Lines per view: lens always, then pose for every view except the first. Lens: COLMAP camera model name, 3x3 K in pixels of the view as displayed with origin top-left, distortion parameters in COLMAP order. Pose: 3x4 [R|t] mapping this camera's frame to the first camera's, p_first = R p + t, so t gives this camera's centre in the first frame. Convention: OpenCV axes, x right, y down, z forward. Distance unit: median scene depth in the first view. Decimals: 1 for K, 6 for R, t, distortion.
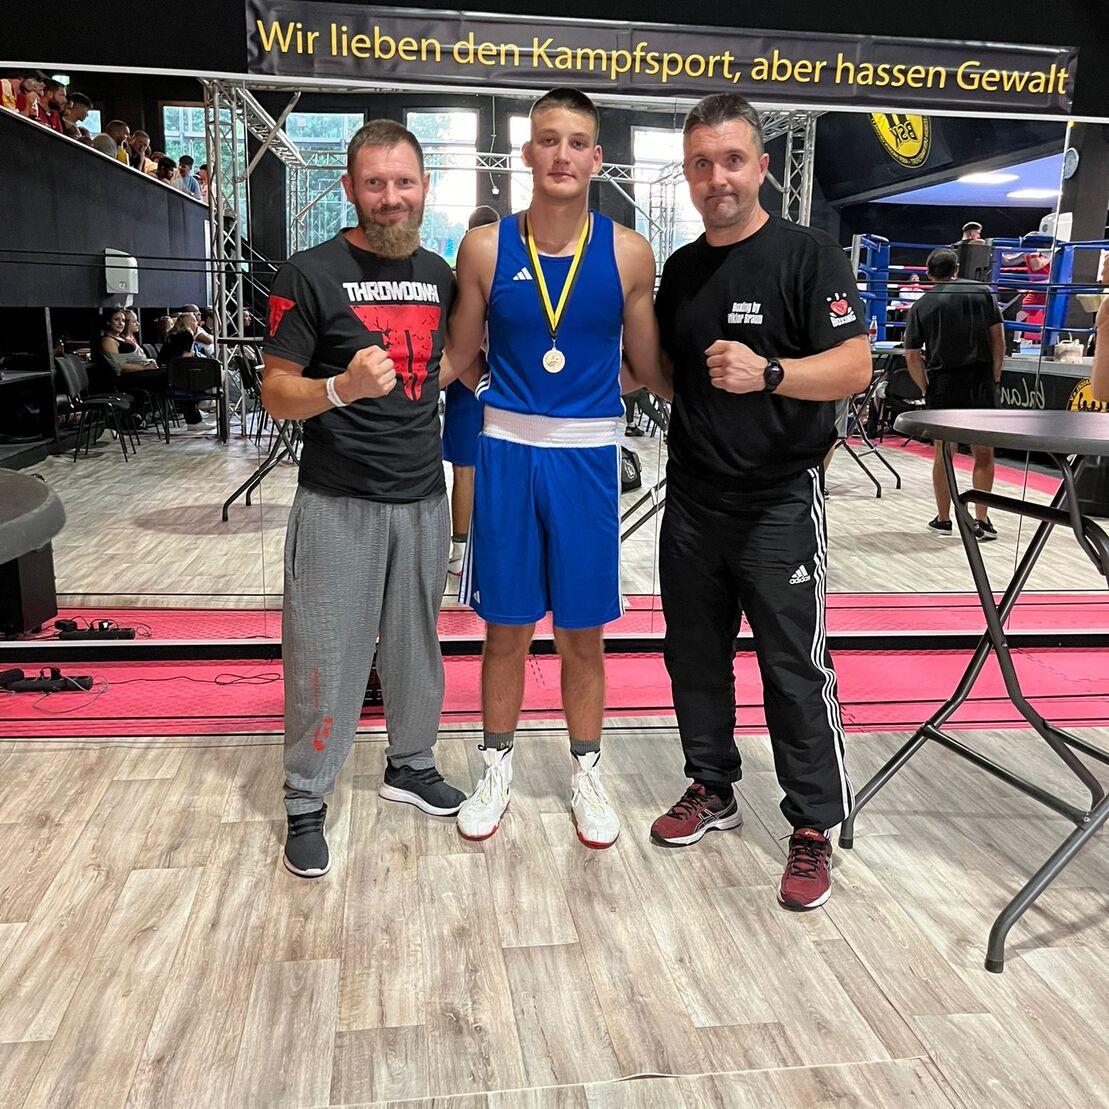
lens RADIAL K [[1109.4, 0, 554.5], [0, 1109.4, 554.5], [0, 0, 1]] dist [-0.003454, -0.008445]
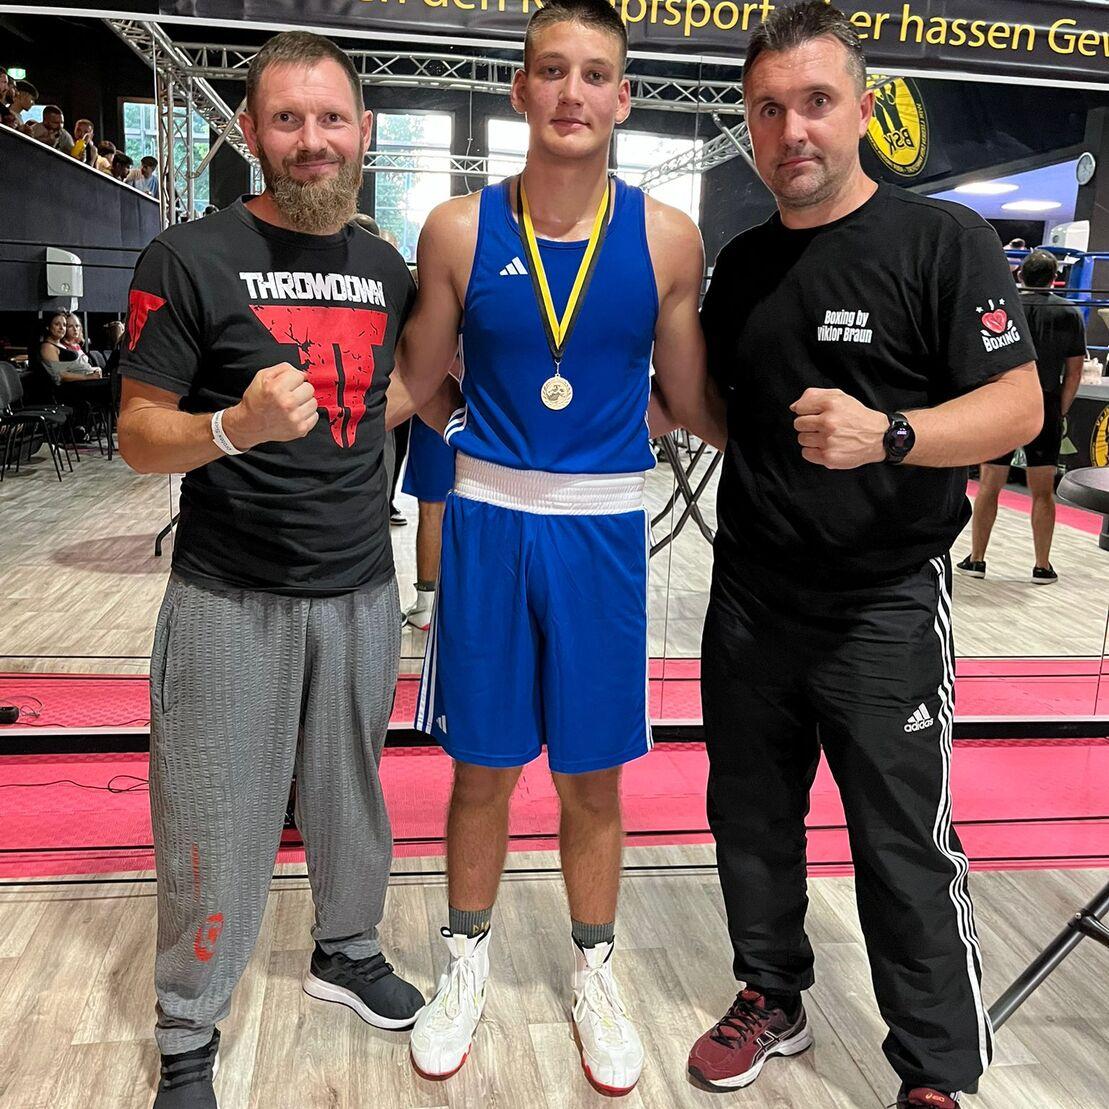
lens RADIAL K [[1181.6, 0, 554.5], [0, 1181.6, 554.5], [0, 0, 1]] dist [0.003721, -0.031020]
pose [[0.999765, 0.008523, 0.019908, -0.014005], [-0.008098, 0.999739, -0.021344, -0.052018], [-0.020085, 0.021178, 0.999574, 0.240757]]
